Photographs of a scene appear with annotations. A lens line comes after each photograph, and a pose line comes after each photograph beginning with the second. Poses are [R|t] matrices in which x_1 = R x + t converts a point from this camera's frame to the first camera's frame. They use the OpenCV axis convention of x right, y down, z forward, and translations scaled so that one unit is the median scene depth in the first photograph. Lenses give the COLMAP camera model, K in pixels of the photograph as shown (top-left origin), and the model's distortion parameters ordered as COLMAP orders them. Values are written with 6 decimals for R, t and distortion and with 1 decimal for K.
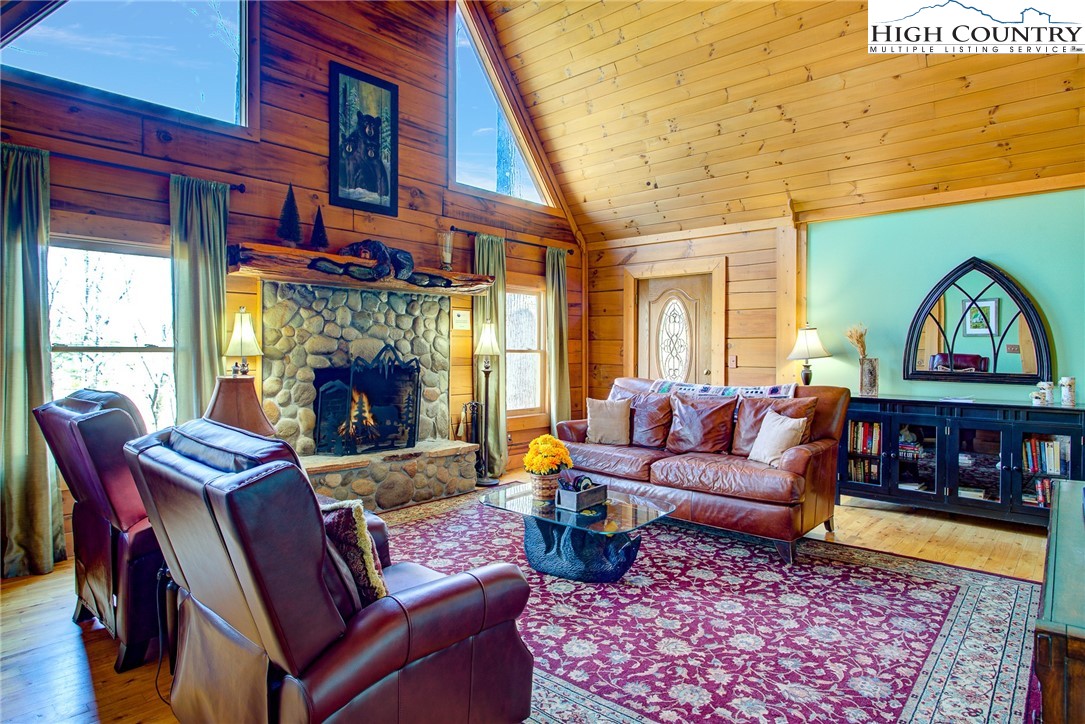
lens RADIAL K [[625.4, 0, 542.5], [0, 625.4, 362.0], [0, 0, 1]] dist [0.000960, 0.000730]
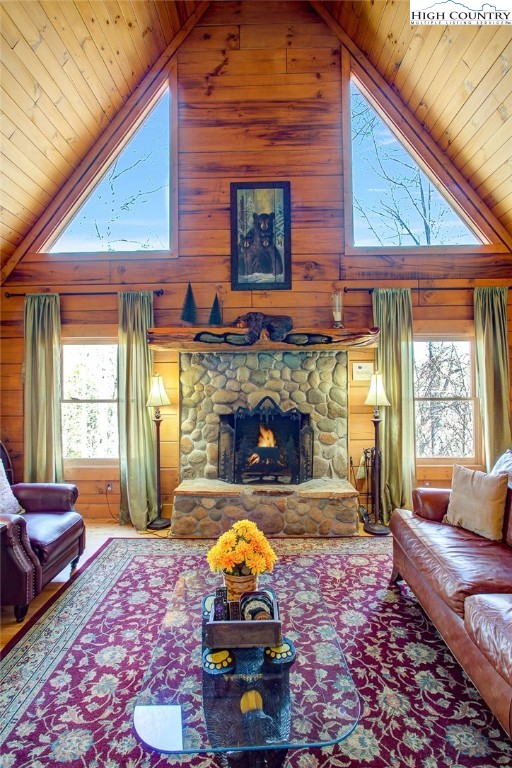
lens RADIAL K [[372.4, 0, 256.0], [0, 372.4, 384.0], [0, 0, 1]] dist [-0.000365, 0.000623]
pose [[0.651938, -0.014006, -0.758143, 0.276558], [-0.003602, 0.999761, -0.021567, -0.035283], [0.758263, 0.016791, 0.651732, 0.505296]]
